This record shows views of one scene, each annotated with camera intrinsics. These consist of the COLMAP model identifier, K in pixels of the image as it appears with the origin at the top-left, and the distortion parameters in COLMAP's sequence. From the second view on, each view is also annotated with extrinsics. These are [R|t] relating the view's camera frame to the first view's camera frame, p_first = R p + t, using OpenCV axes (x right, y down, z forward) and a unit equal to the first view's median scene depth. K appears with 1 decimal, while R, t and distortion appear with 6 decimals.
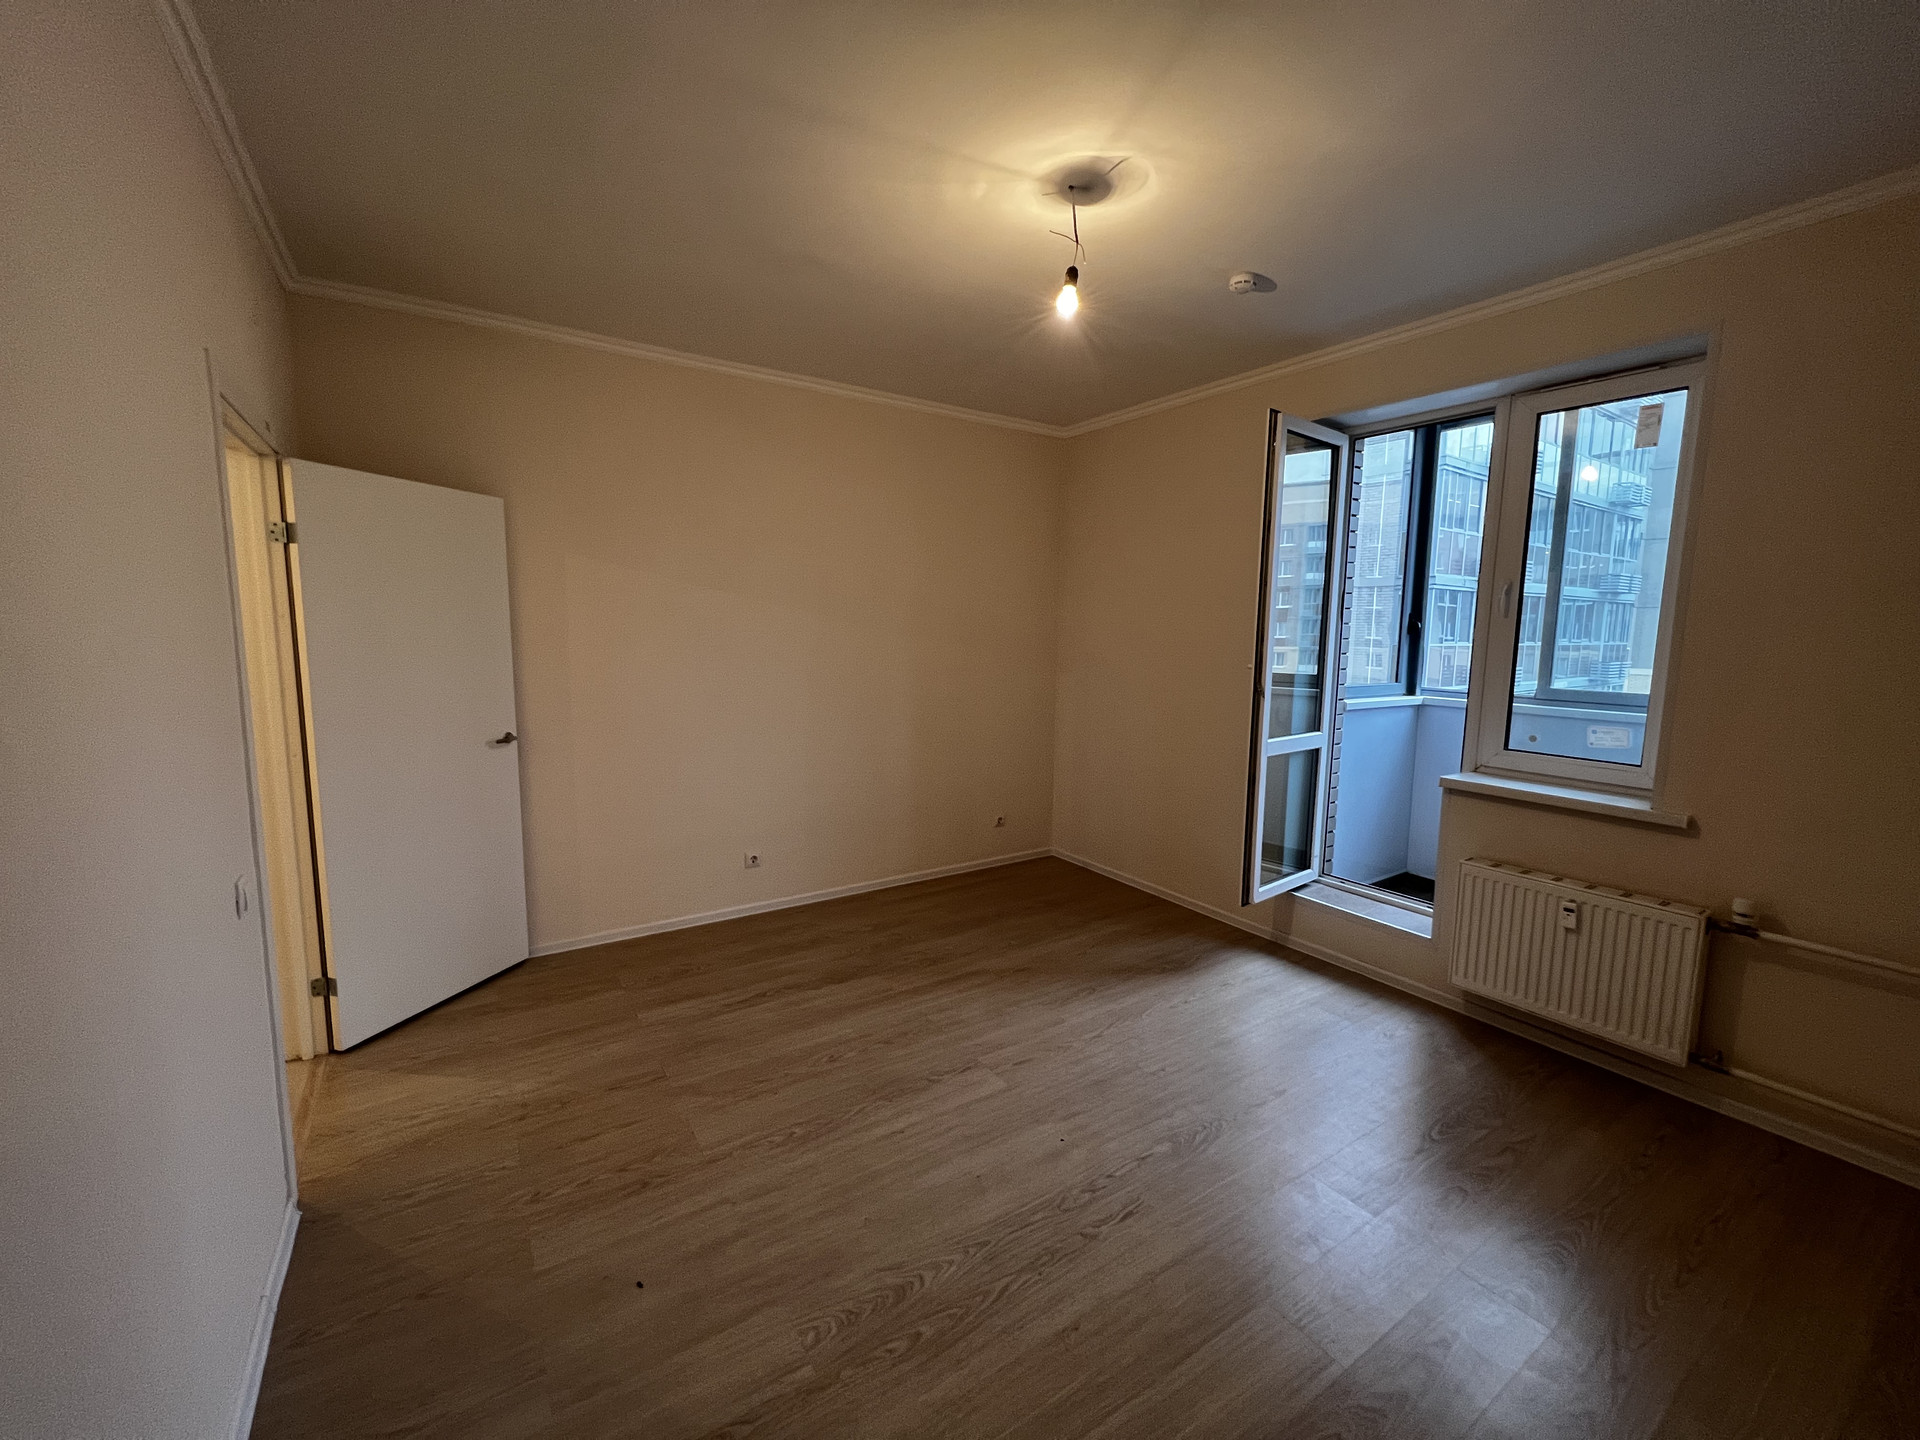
lens RADIAL K [[768.7, 0, 961.7], [0, 768.7, 717.8], [0, 0, 1]] dist [0.000673, 0.000241]
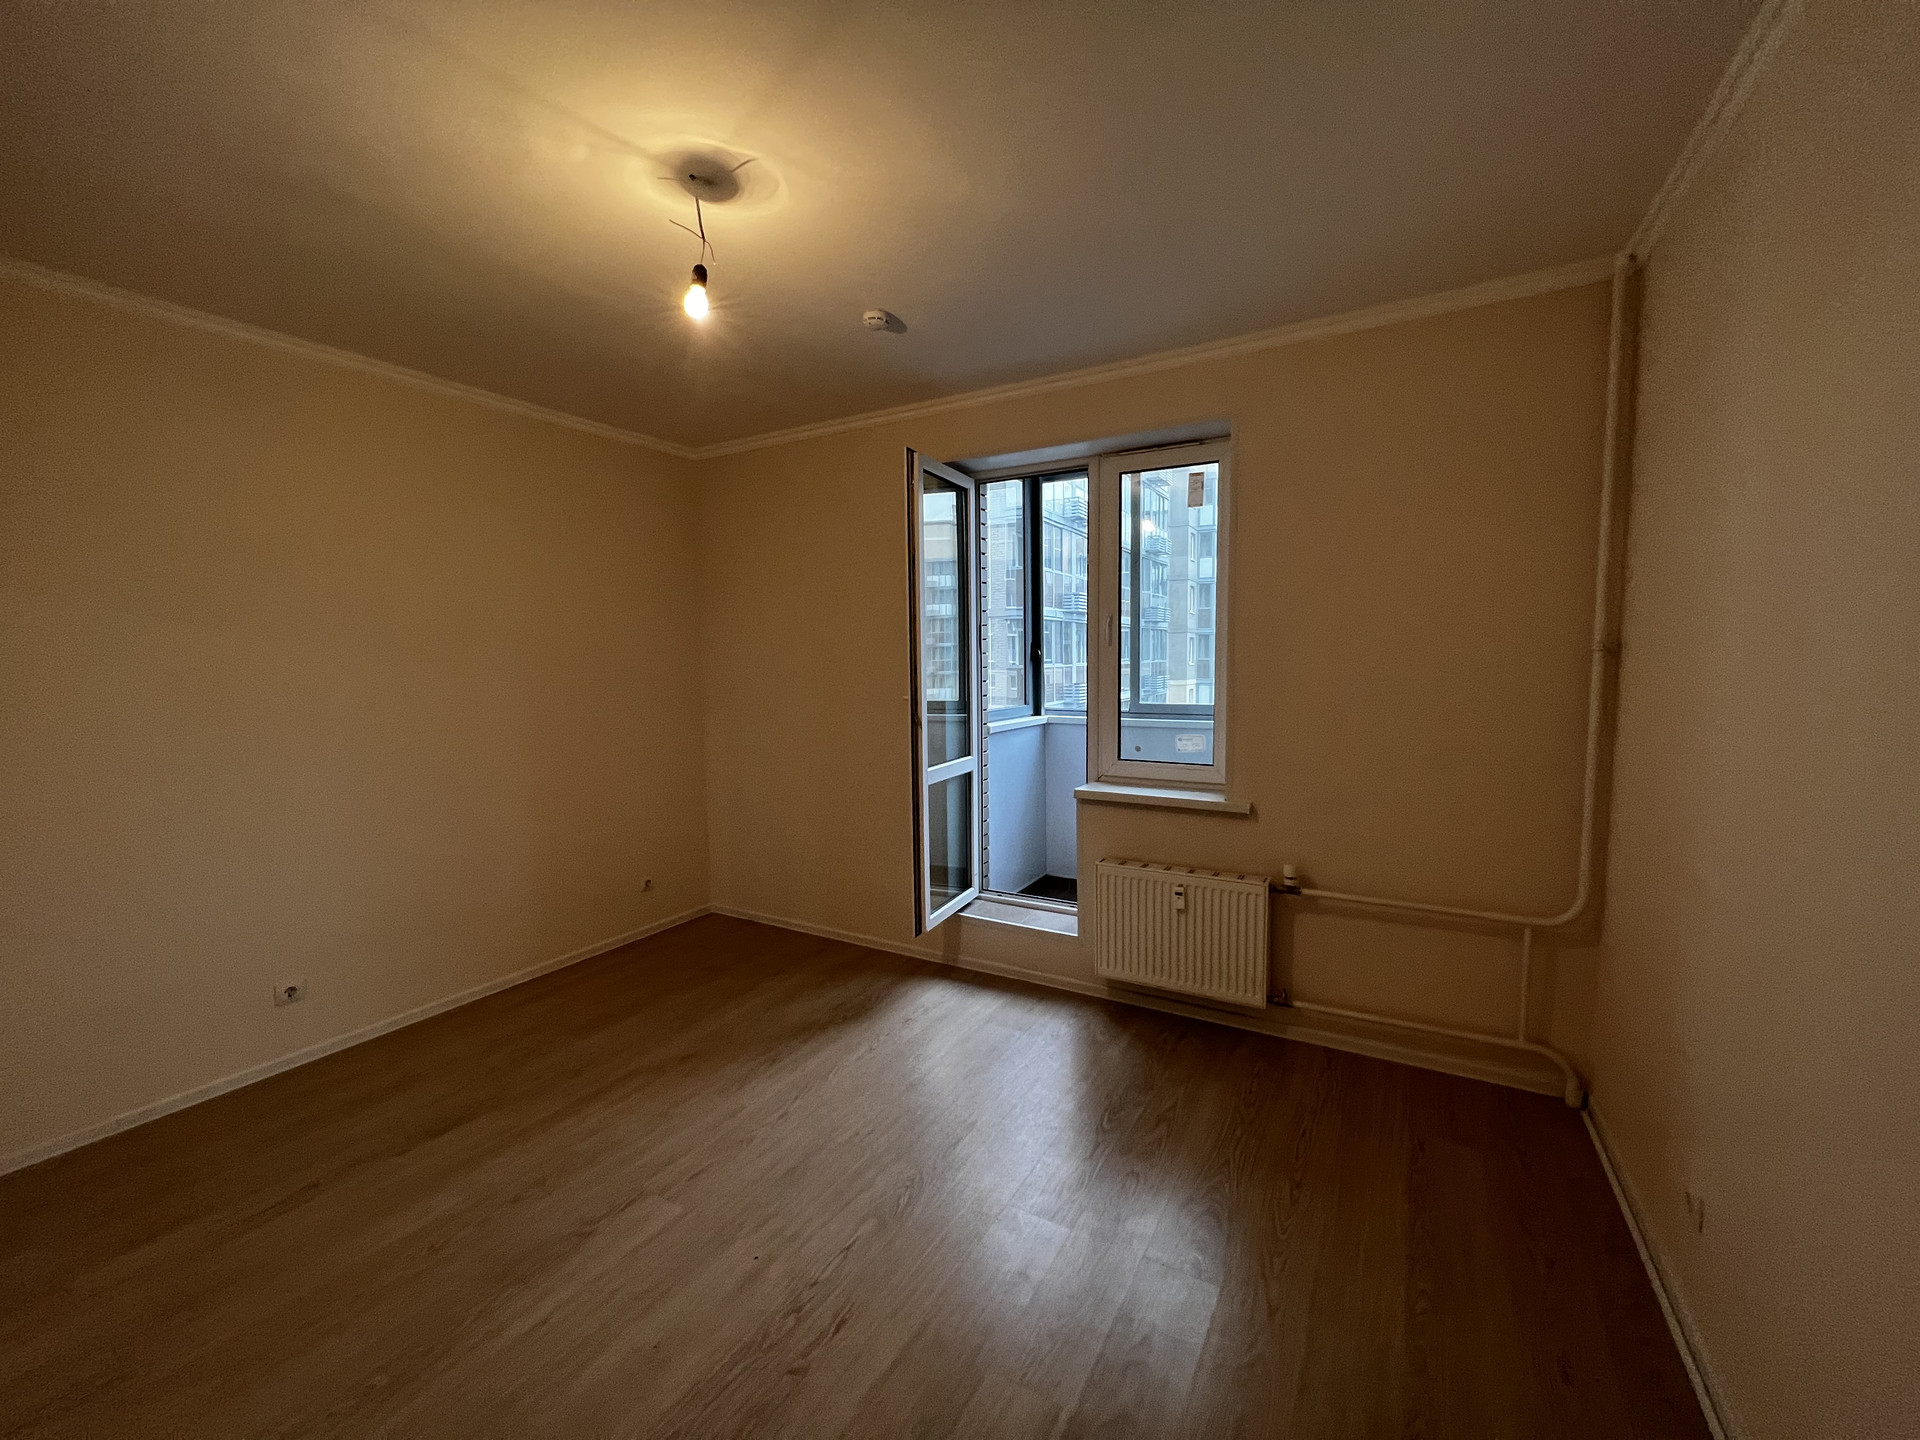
lens RADIAL K [[768.7, 0, 961.7], [0, 768.7, 717.8], [0, 0, 1]] dist [0.000673, 0.000241]
pose [[0.897285, -0.059101, 0.437477, -0.003731], [0.075996, 0.996883, -0.021197, -0.017427], [-0.434860, 0.052267, 0.898980, 0.075813]]
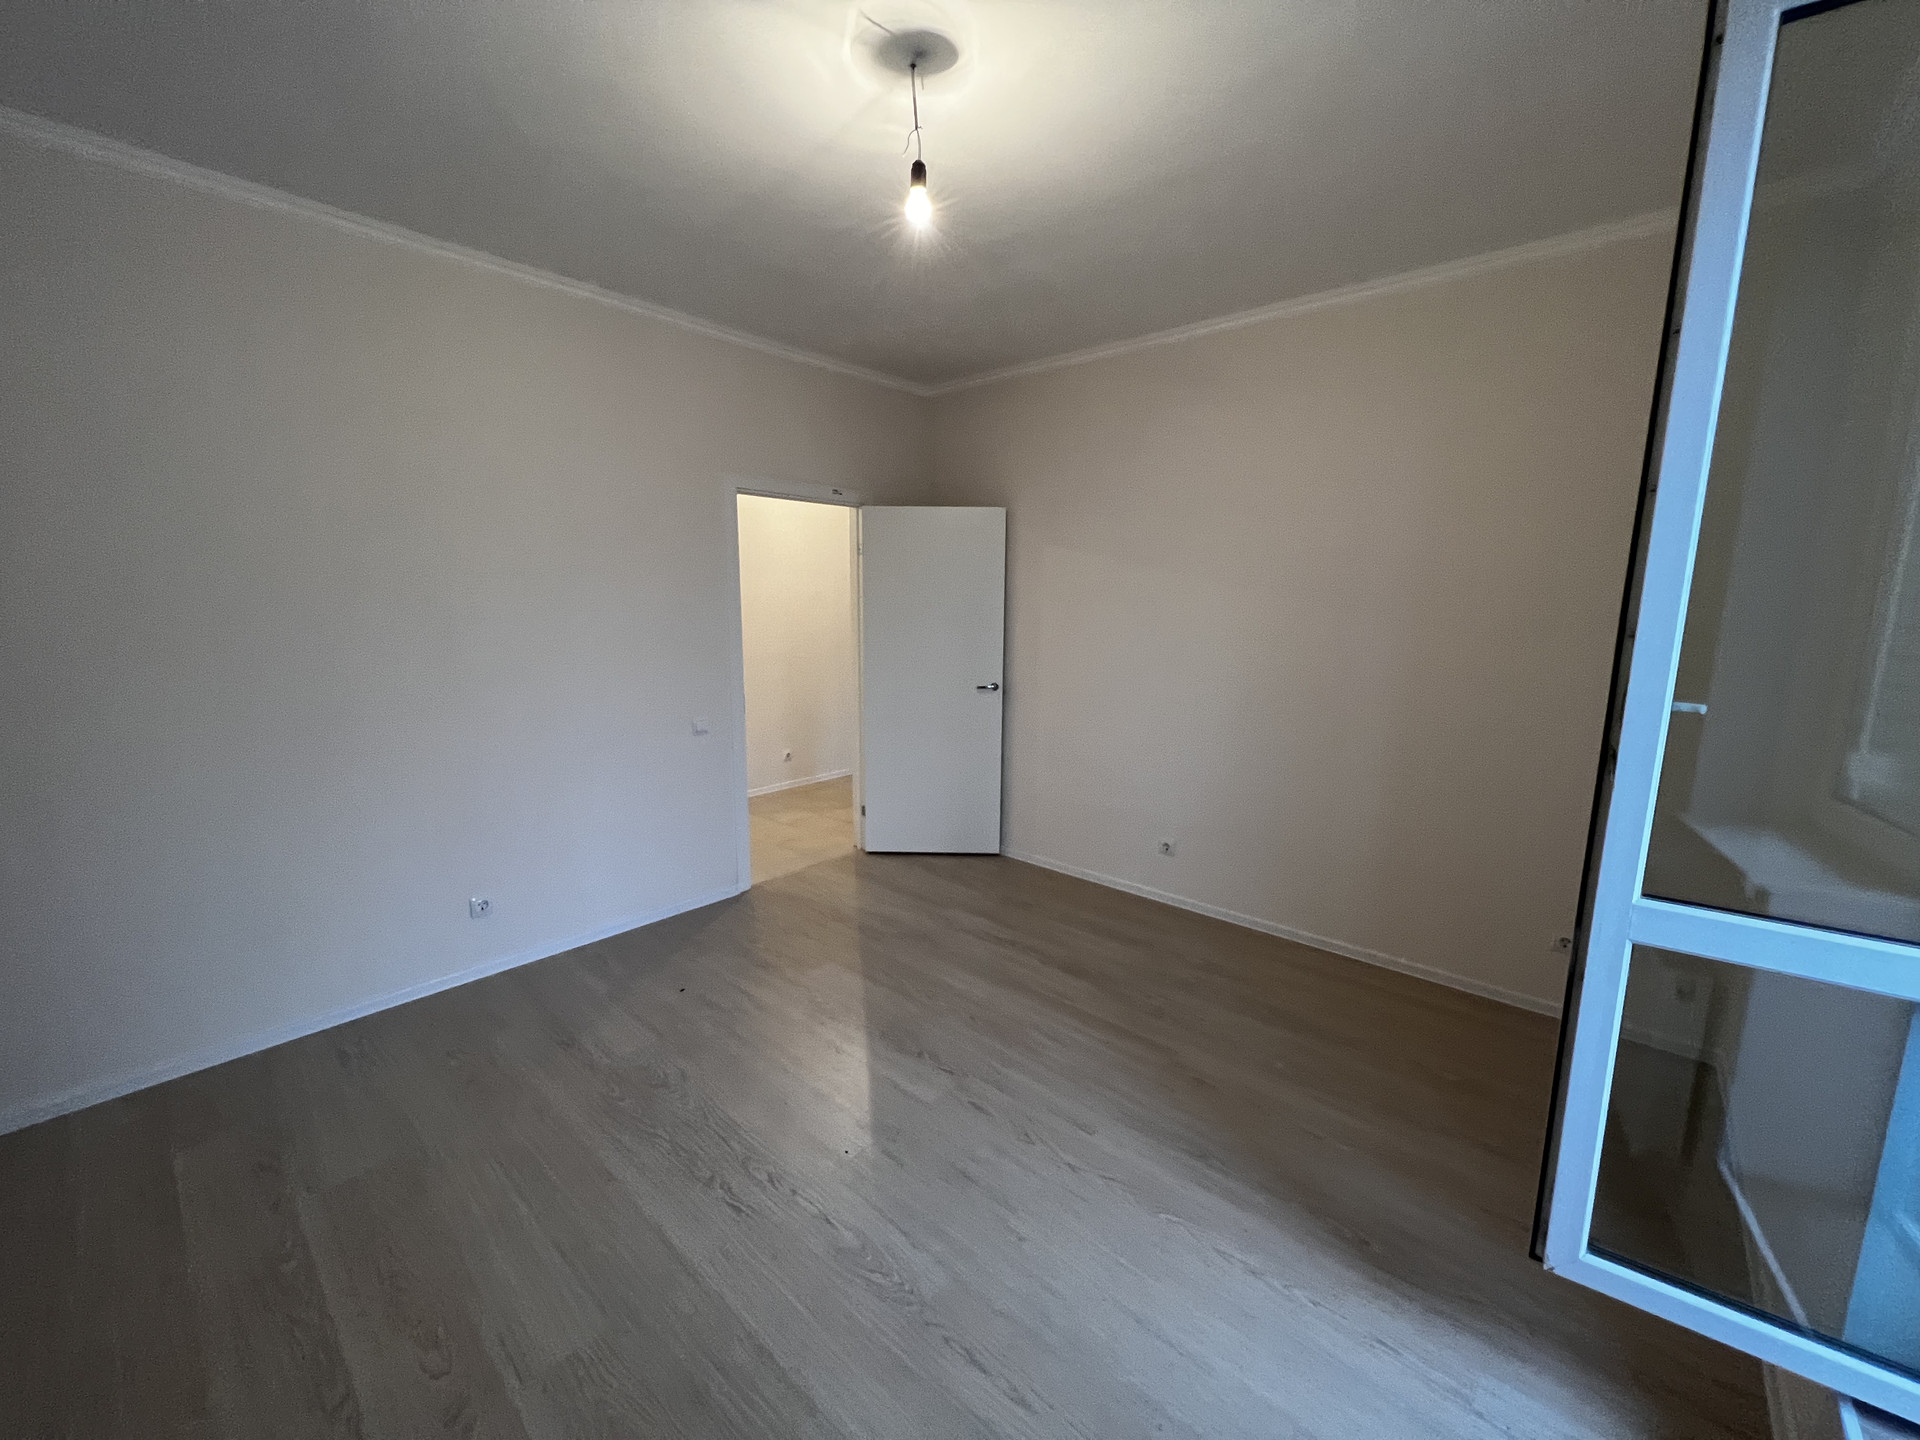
lens RADIAL K [[768.7, 0, 961.7], [0, 768.7, 717.8], [0, 0, 1]] dist [0.000673, 0.000241]
pose [[0.258974, 0.143191, -0.955211, 0.829788], [-0.123531, 0.985739, 0.114276, -0.079646], [0.957952, 0.088404, 0.272969, 0.702374]]
